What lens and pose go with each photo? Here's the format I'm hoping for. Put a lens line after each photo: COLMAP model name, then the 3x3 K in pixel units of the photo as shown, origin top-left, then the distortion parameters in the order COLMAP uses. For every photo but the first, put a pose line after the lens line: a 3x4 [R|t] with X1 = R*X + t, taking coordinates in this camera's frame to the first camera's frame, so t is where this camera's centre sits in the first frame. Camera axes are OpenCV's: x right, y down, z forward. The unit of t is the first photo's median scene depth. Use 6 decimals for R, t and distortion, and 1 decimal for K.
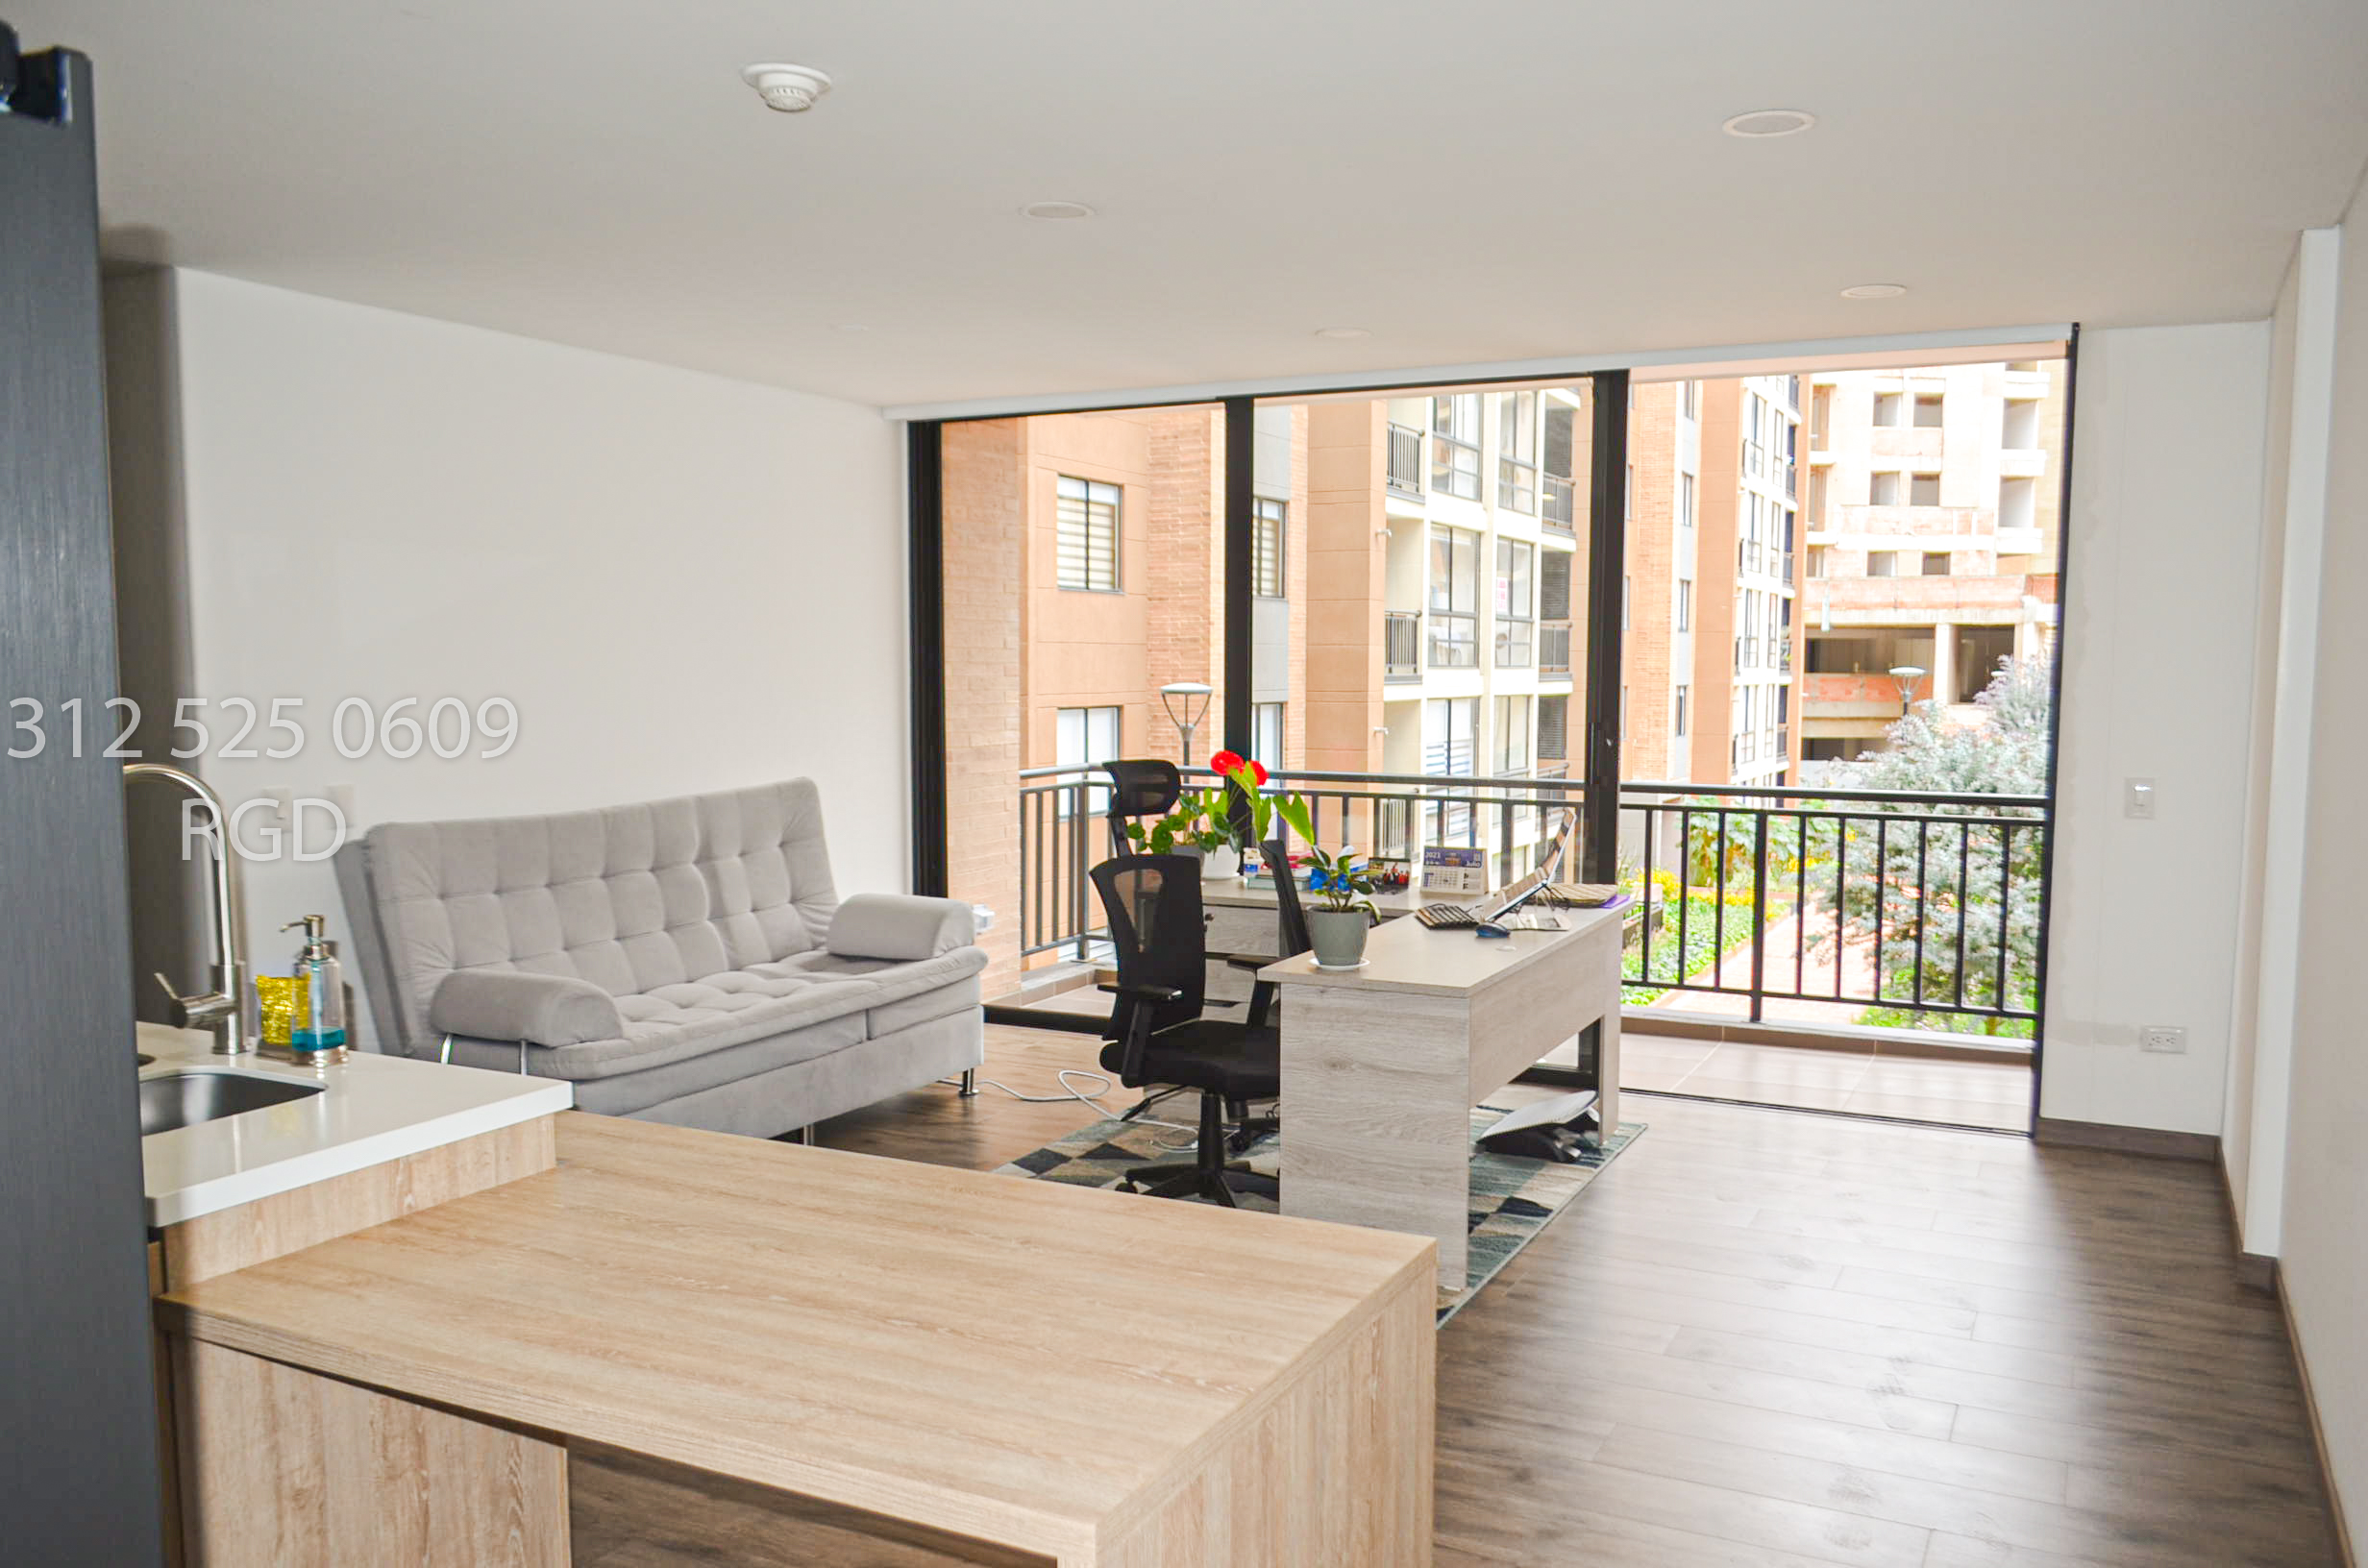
lens RADIAL K [[1849.2, 0, 1222.4], [0, 1849.2, 797.0], [0, 0, 1]] dist [-0.008387, 0.003958]
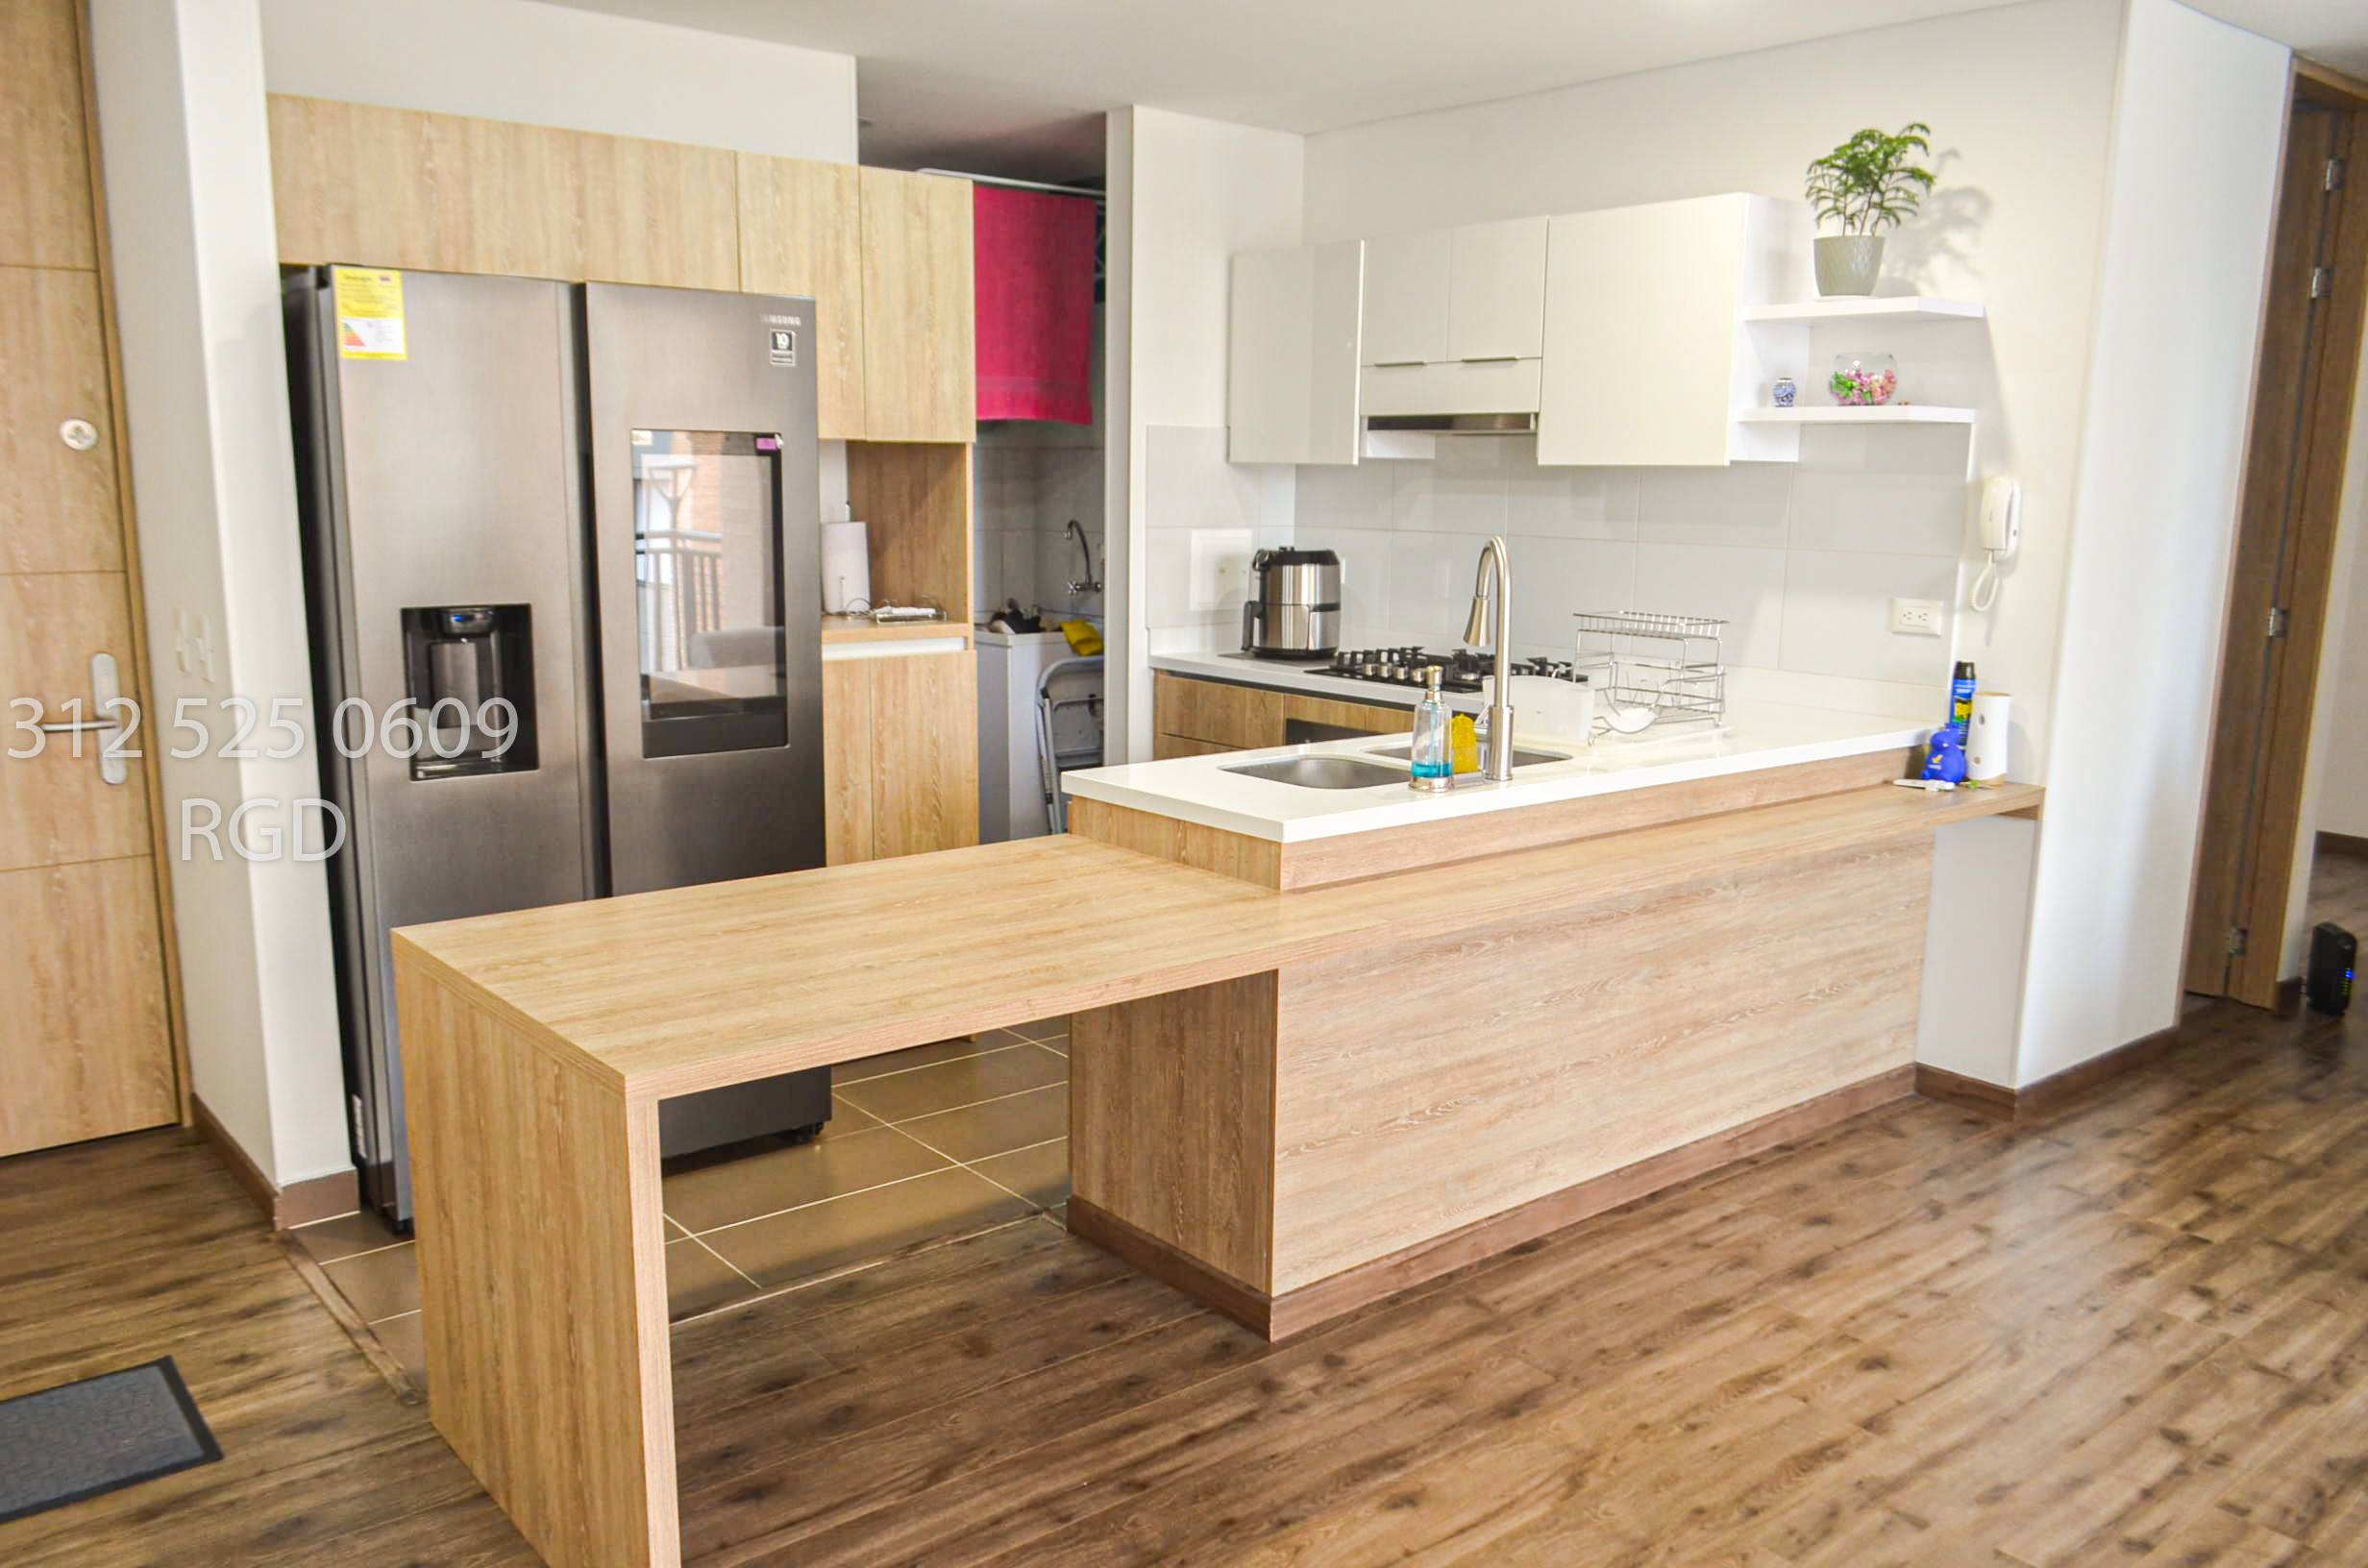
lens RADIAL K [[1849.2, 0, 1178.1], [0, 1849.2, 819.5], [0, 0, 1]] dist [-0.008387, 0.003958]
pose [[-0.402301, 0.168993, -0.899775, 0.757649], [-0.089573, 0.970835, 0.222389, -0.103039], [0.911115, 0.170063, -0.375431, 1.479499]]
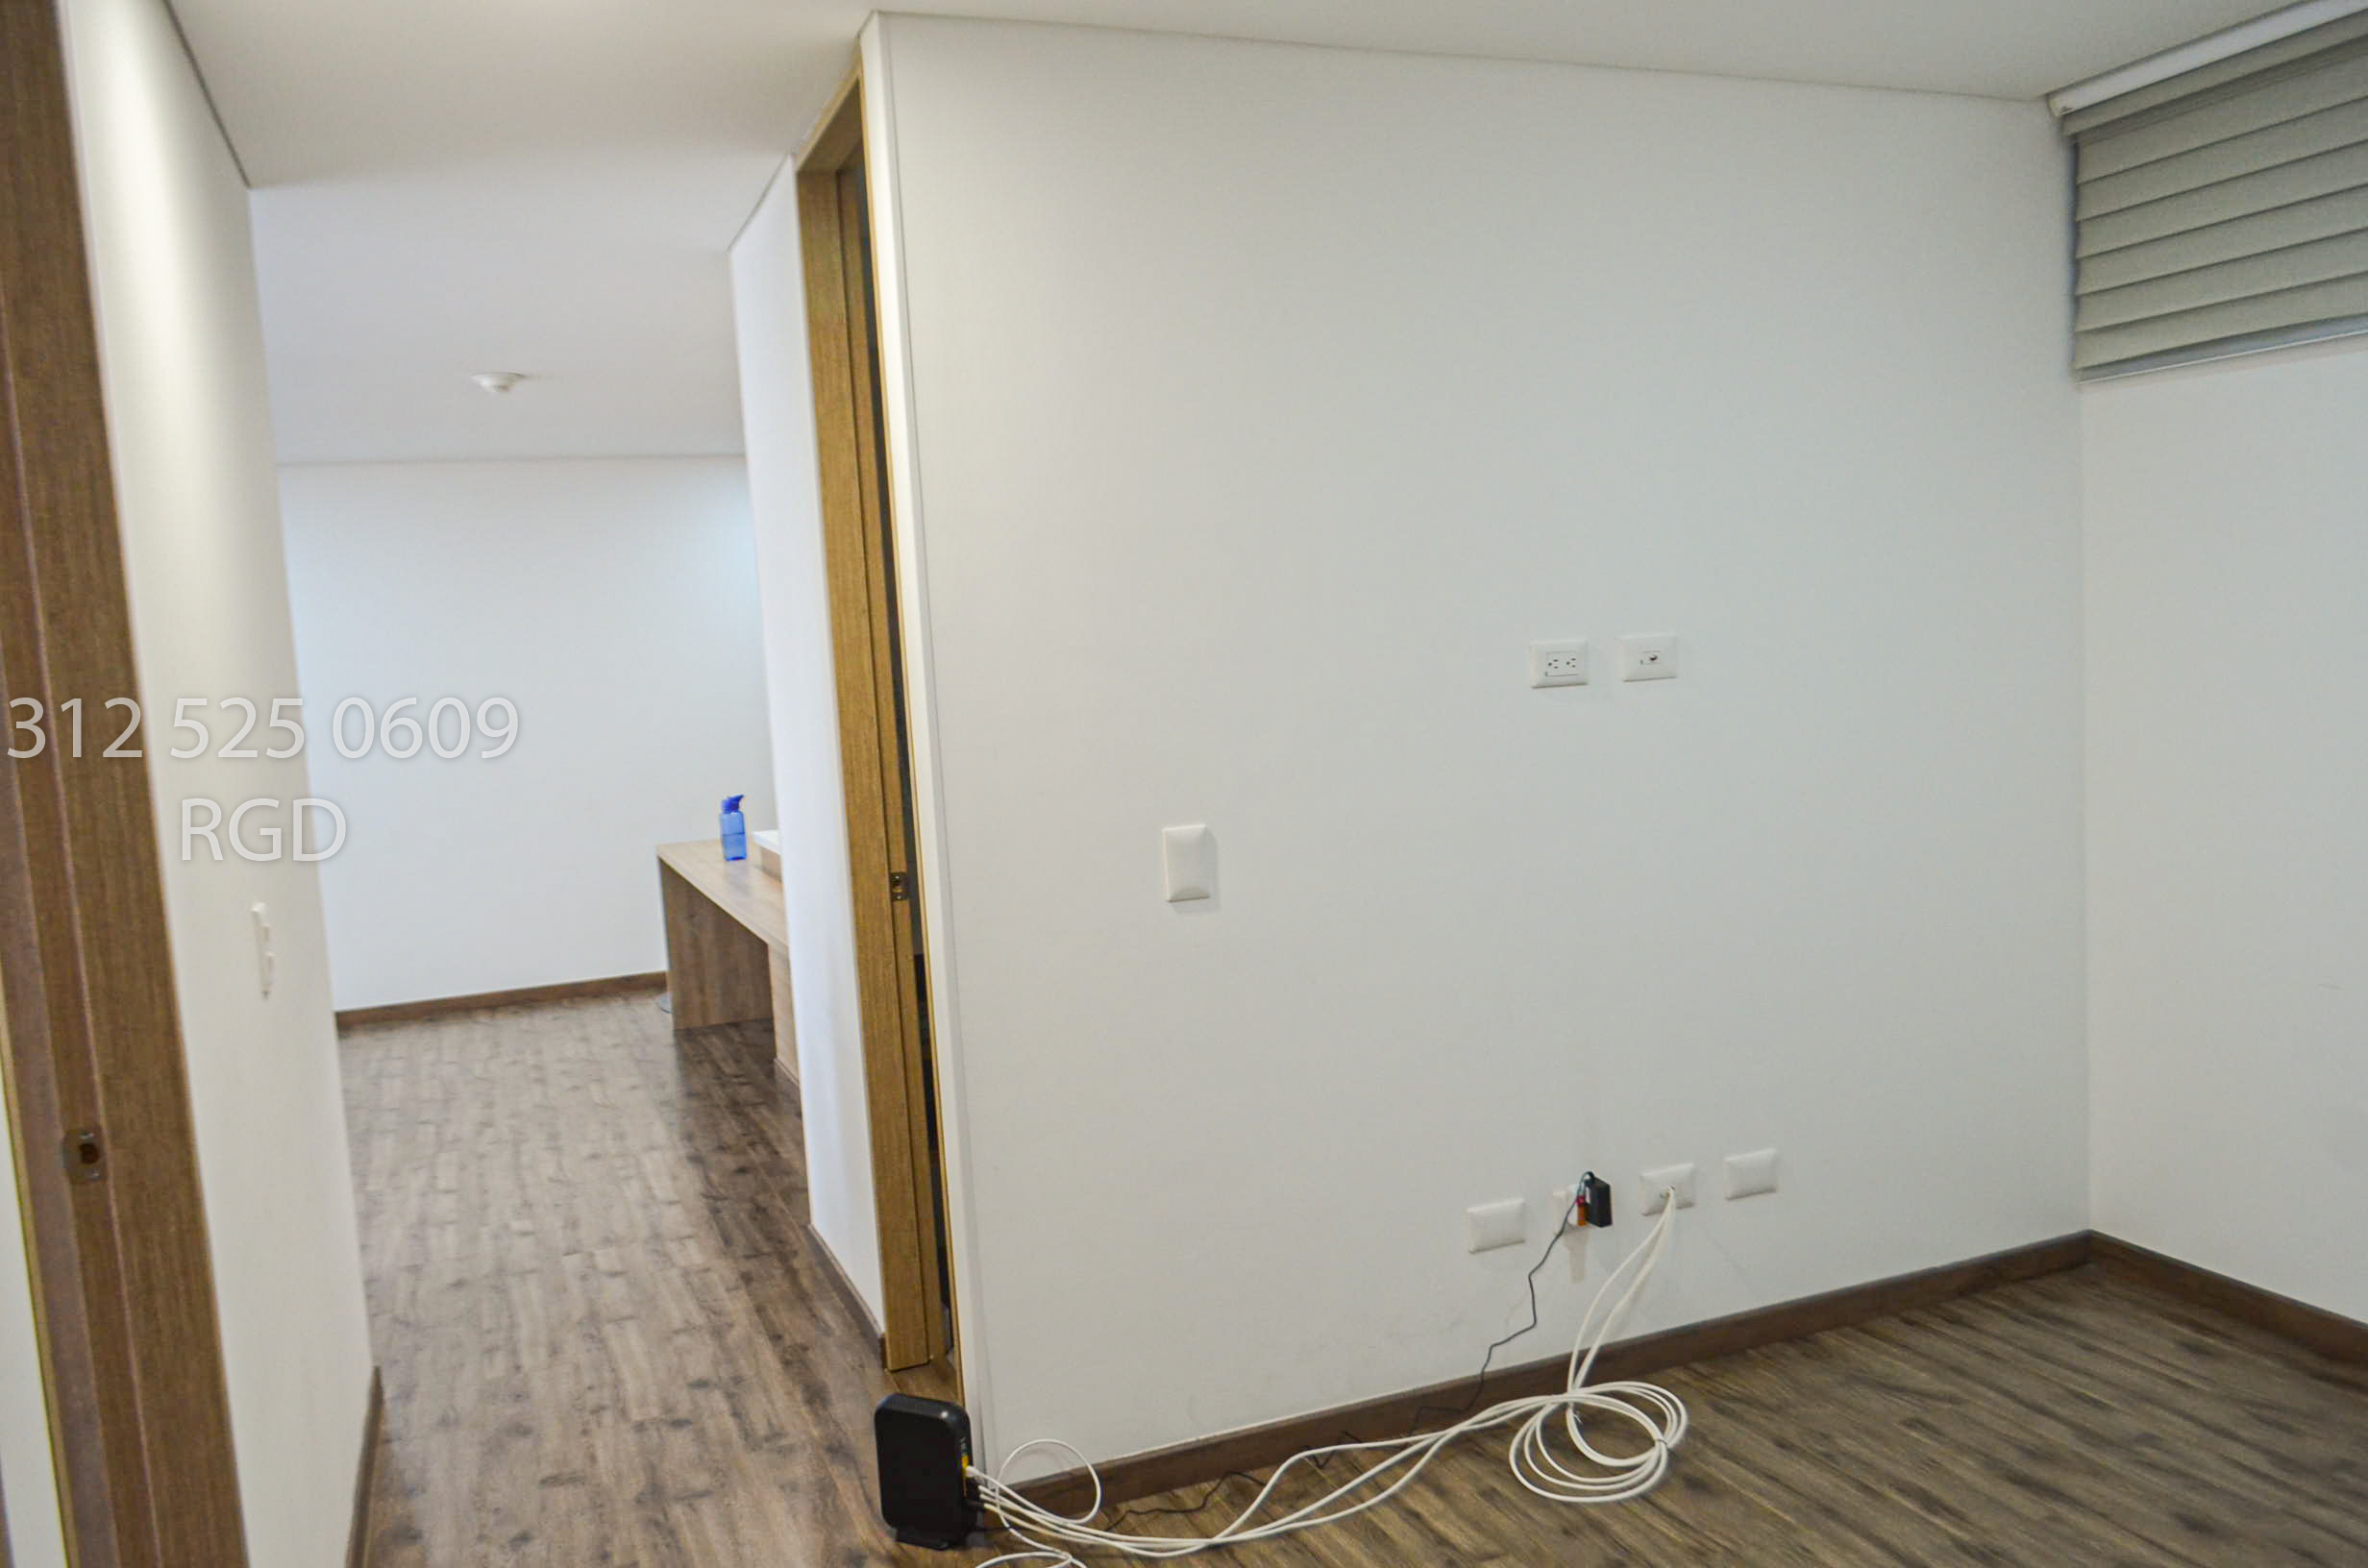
lens RADIAL K [[1849.2, 0, 1209.5], [0, 1849.2, 786.6], [0, 0, 1]] dist [-0.008387, 0.003958]
pose [[-0.752762, 0.000939, 0.658292, -2.717123], [0.124270, 0.982222, 0.140703, -0.200919], [-0.646457, 0.187722, -0.739496, 2.672053]]
